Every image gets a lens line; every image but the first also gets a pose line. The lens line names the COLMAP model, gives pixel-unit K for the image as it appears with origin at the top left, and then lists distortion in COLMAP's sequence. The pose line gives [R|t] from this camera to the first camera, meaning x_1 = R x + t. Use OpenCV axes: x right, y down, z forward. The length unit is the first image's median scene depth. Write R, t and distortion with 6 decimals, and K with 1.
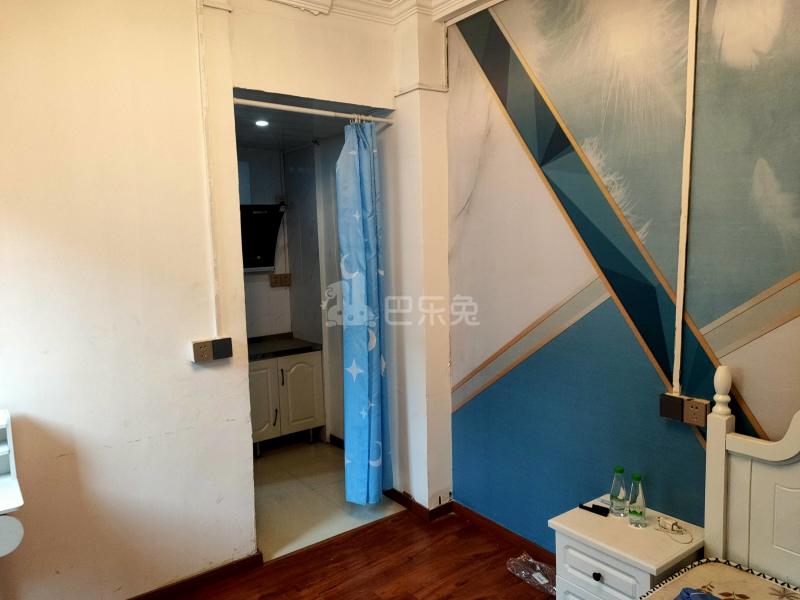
lens RADIAL K [[615.7, 0, 400.0], [0, 615.7, 301.2], [0, 0, 1]] dist [0.044519, -0.011558]
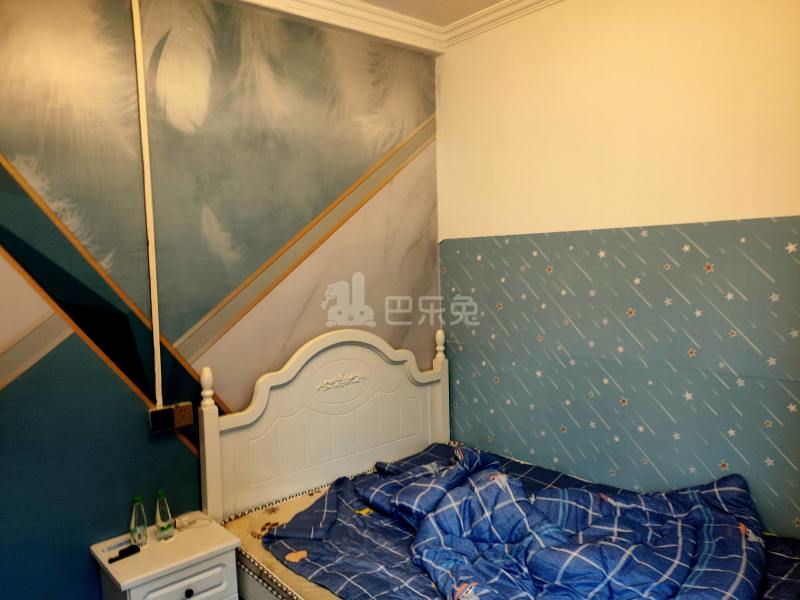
lens RADIAL K [[615.7, 0, 400.1], [0, 615.7, 299.4], [0, 0, 1]] dist [0.044519, -0.011558]
pose [[-0.064550, -0.054635, 0.996418, -0.632796], [0.142018, 0.987834, 0.063364, -0.046504], [-0.987757, 0.145600, -0.056006, 0.579163]]
